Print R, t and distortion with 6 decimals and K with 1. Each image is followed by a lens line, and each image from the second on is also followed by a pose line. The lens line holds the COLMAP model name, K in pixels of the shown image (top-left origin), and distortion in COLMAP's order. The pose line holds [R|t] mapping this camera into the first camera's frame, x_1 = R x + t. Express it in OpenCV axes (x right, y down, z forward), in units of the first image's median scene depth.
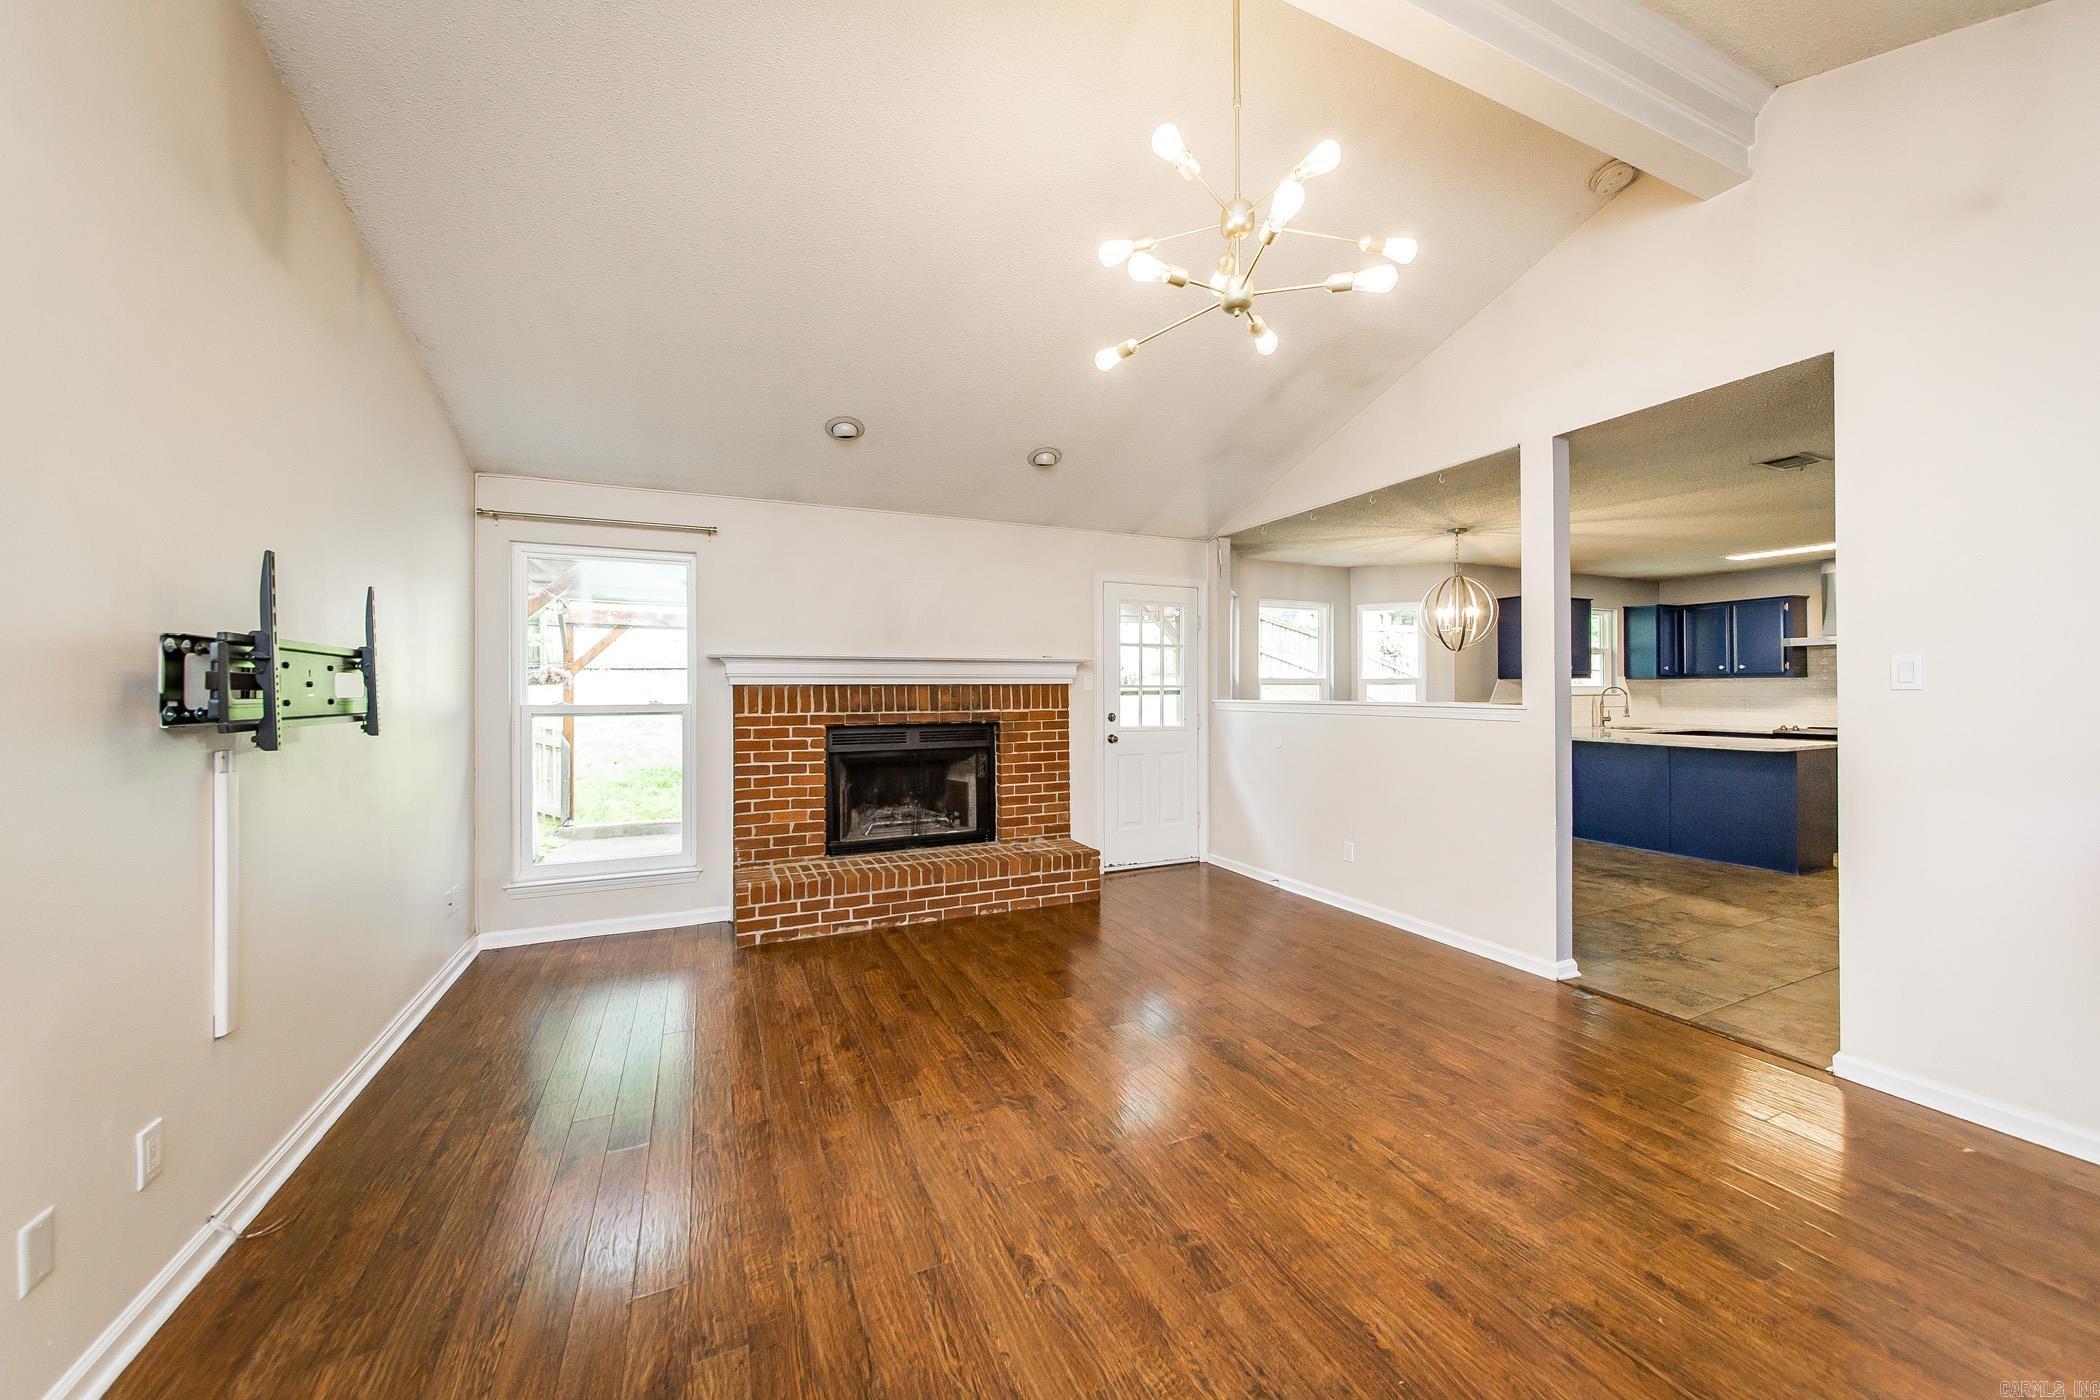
lens RADIAL K [[755.2, 0, 1047.0], [0, 755.2, 690.2], [0, 0, 1]] dist [0.001067, 0.000079]
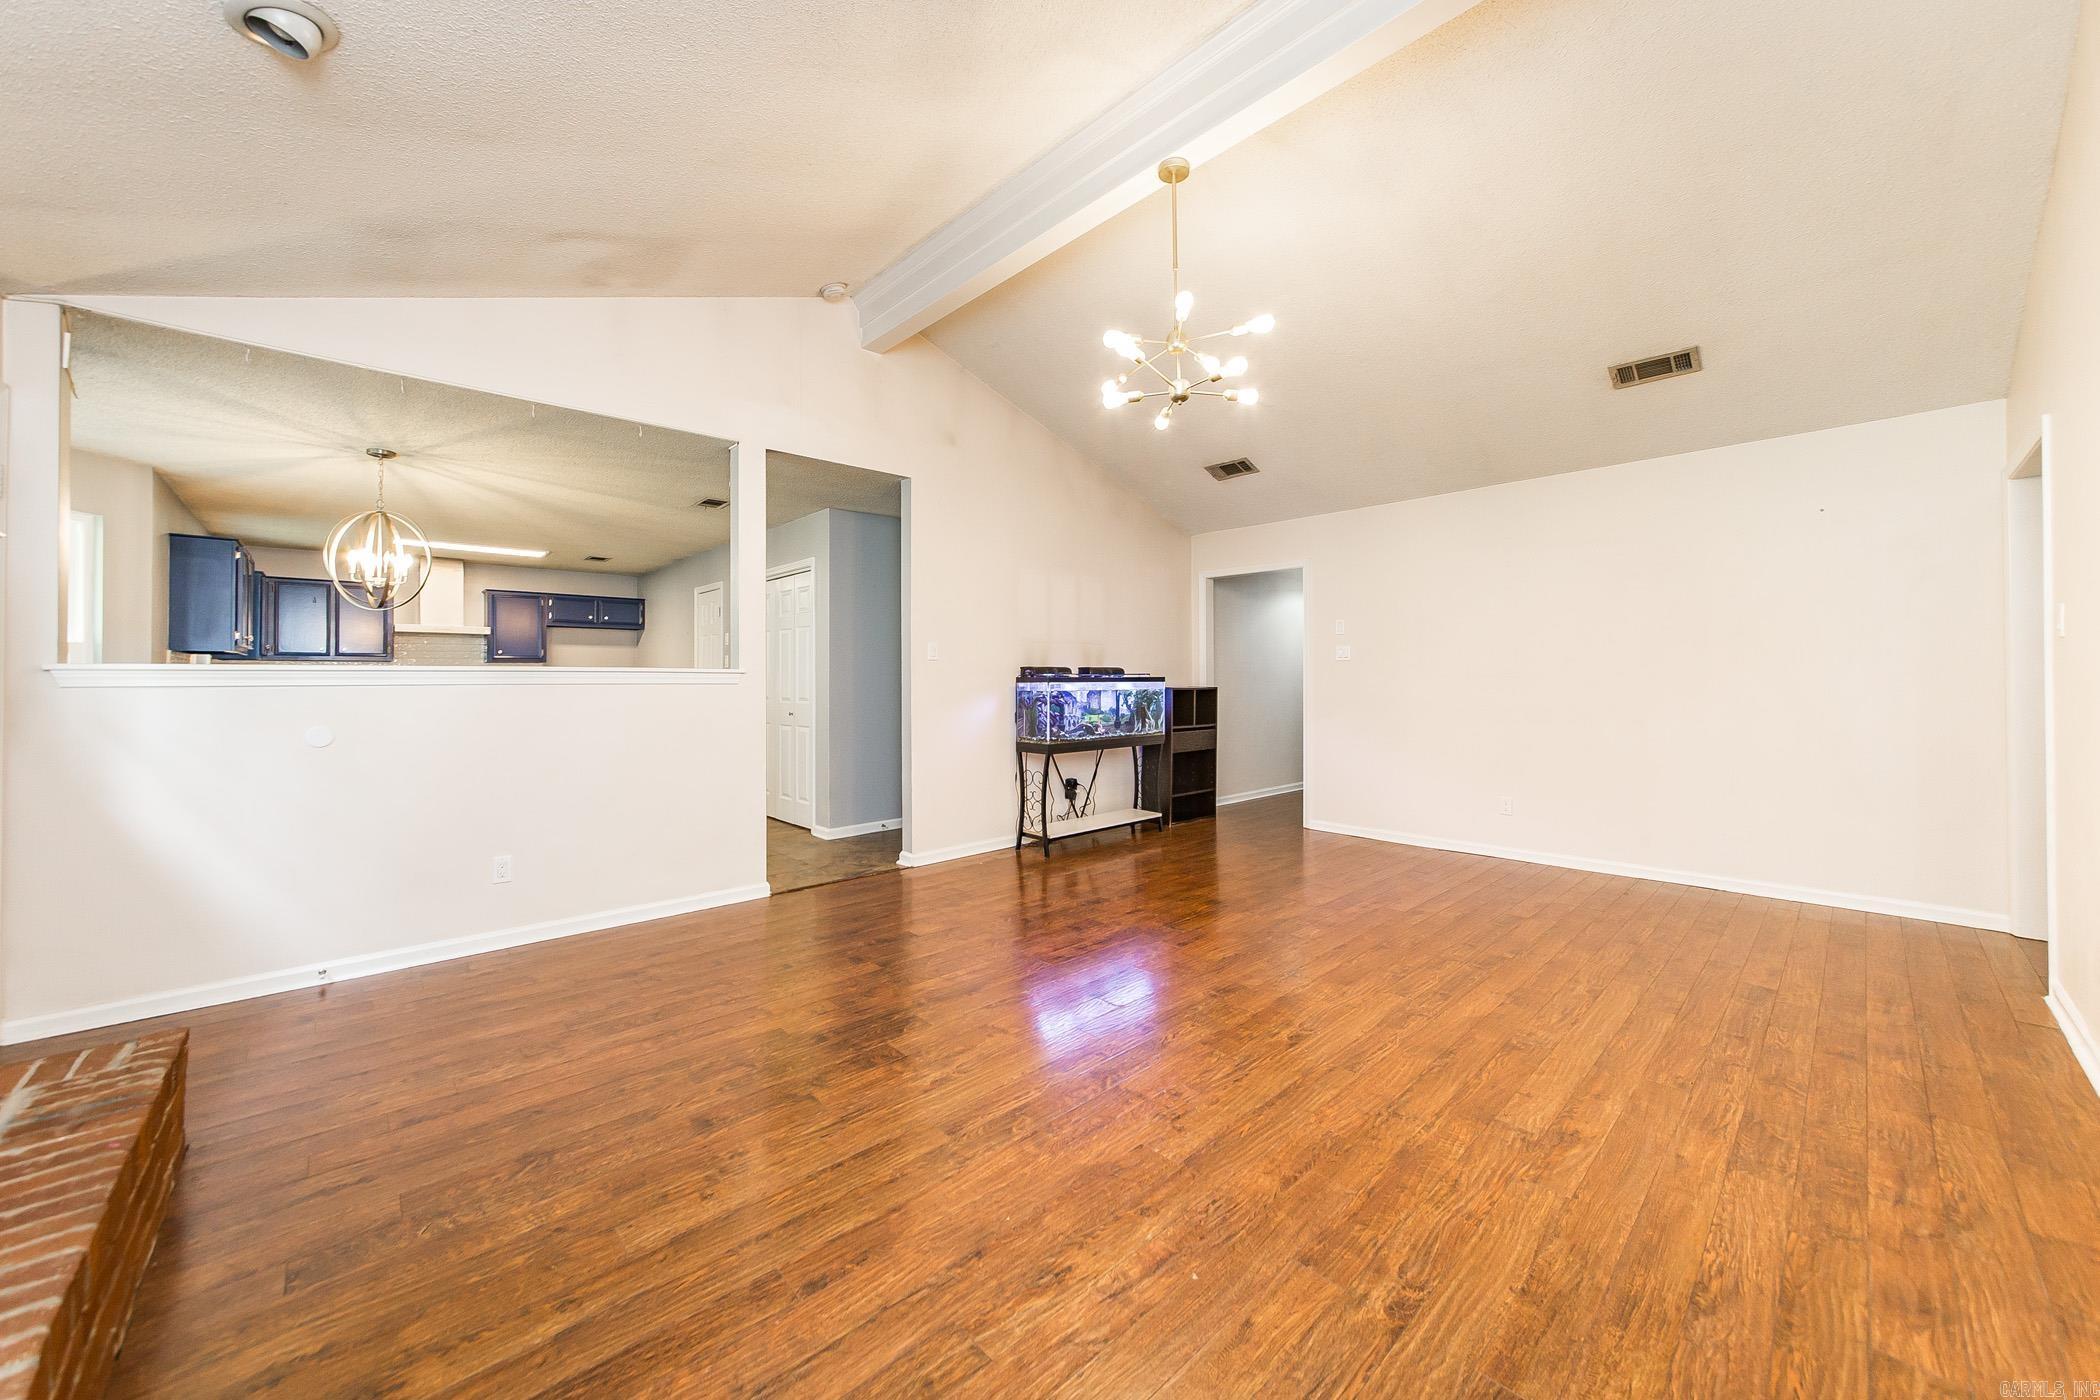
lens RADIAL K [[763.9, 0, 1039.9], [0, 763.9, 674.1], [0, 0, 1]] dist [-0.000010, -0.004387]
pose [[-0.311130, 0.016814, 0.950219, -0.479754], [0.006936, 0.999857, -0.015422, 0.037291], [-0.950342, 0.001792, -0.311202, 0.729566]]
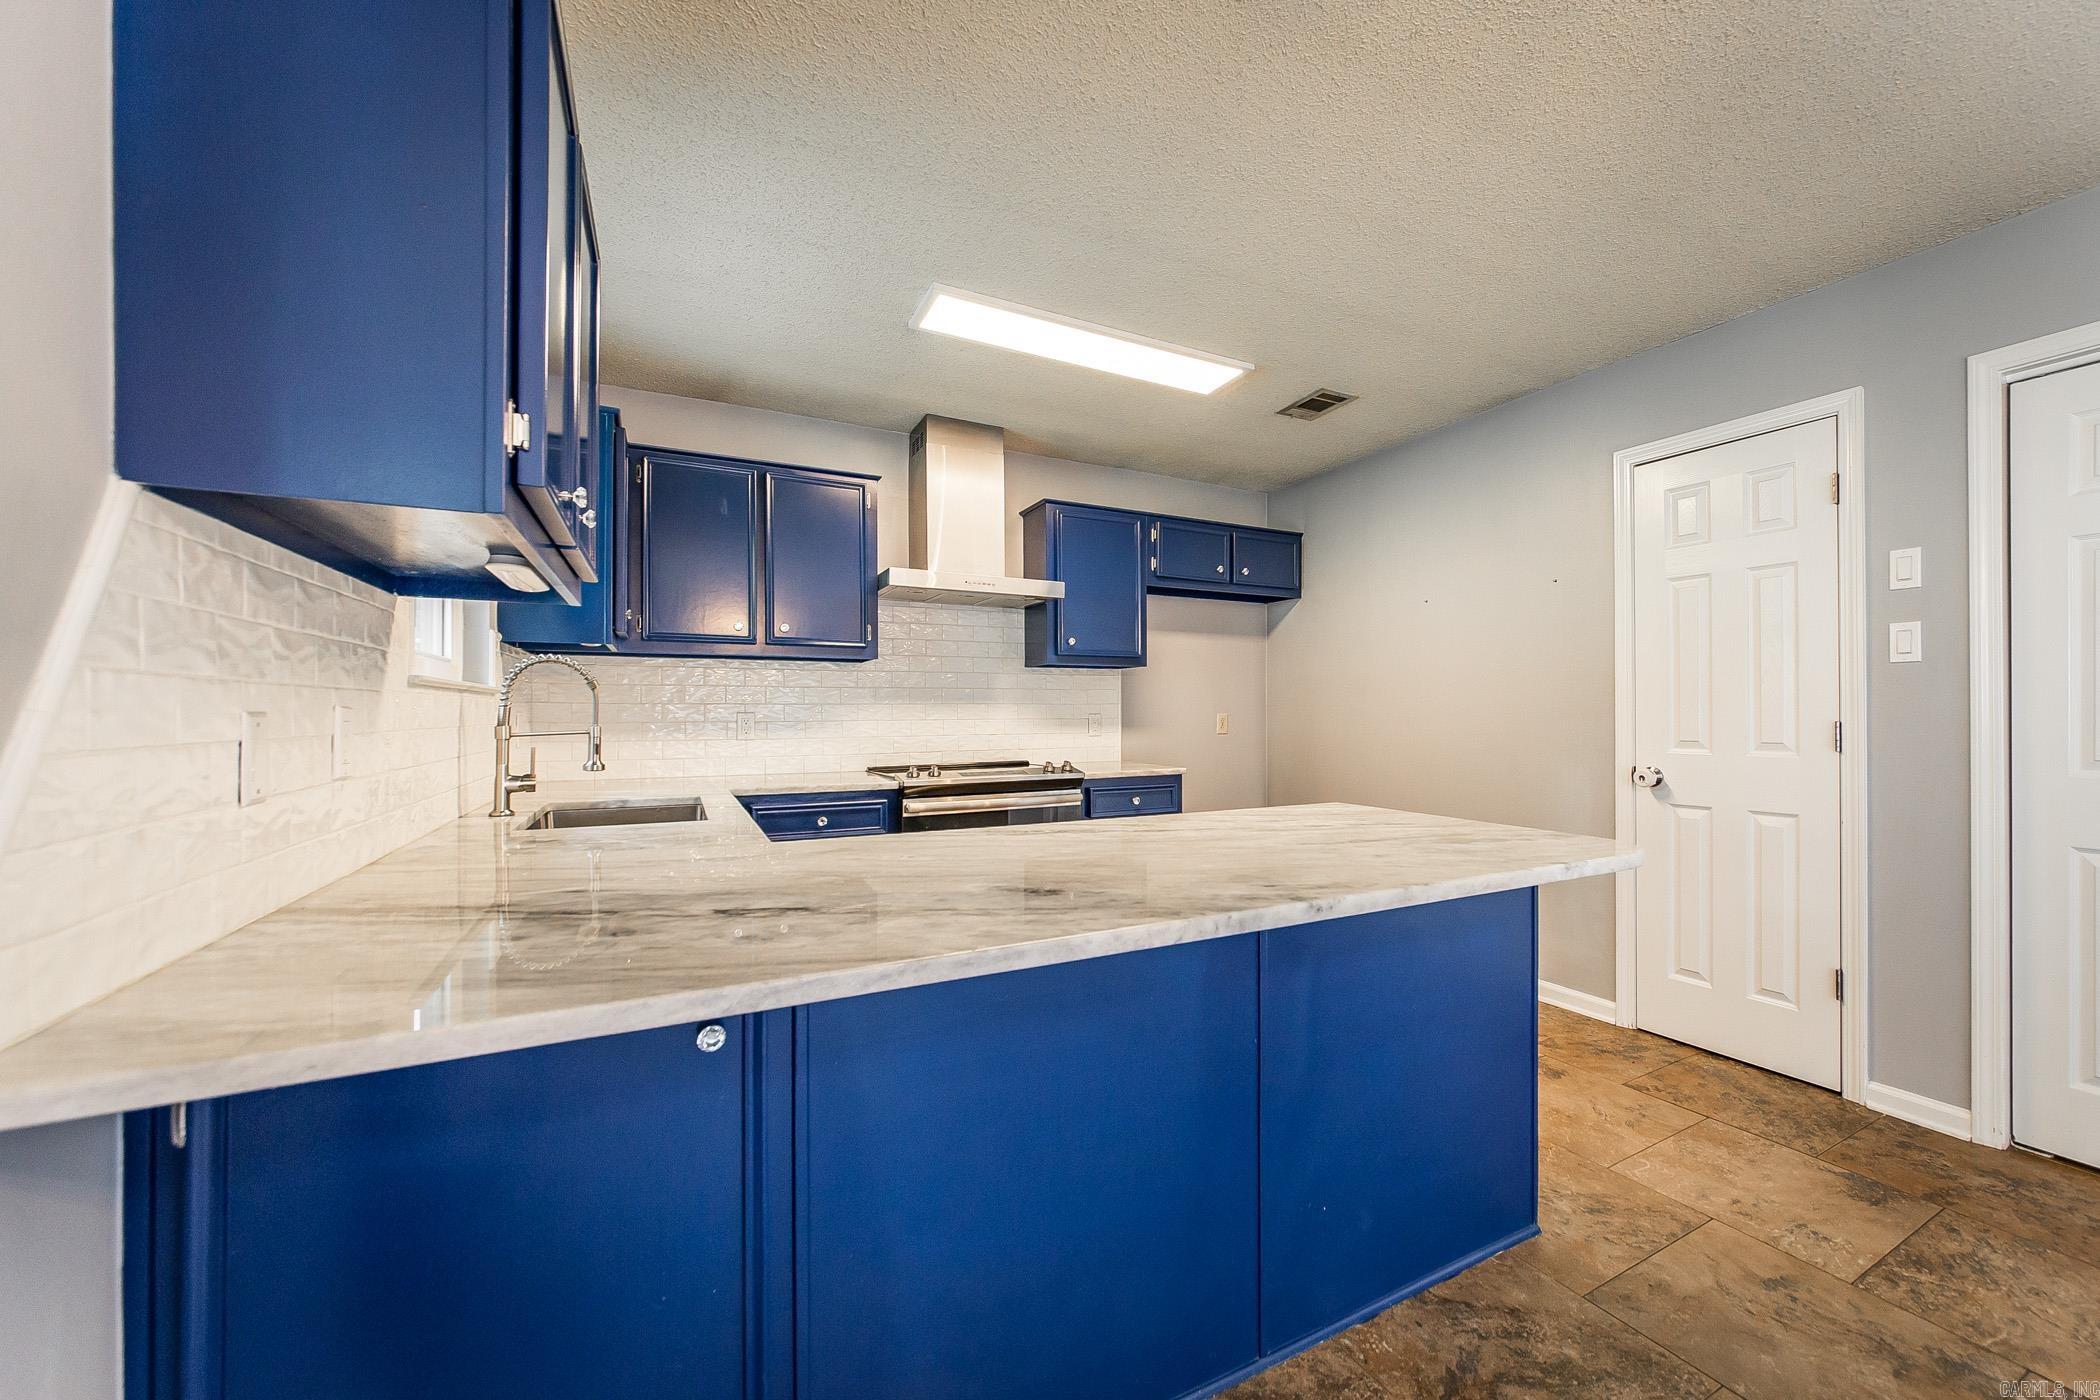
lens RADIAL K [[836.8, 0, 1148.6], [0, 836.8, 709.5], [0, 0, 1]] dist [-0.001639, -0.000329]
pose [[-0.099350, 0.010596, 0.994996, 0.744653], [-0.000660, 0.999942, -0.010715, 0.026591], [-0.995052, -0.001722, -0.099337, 1.378434]]
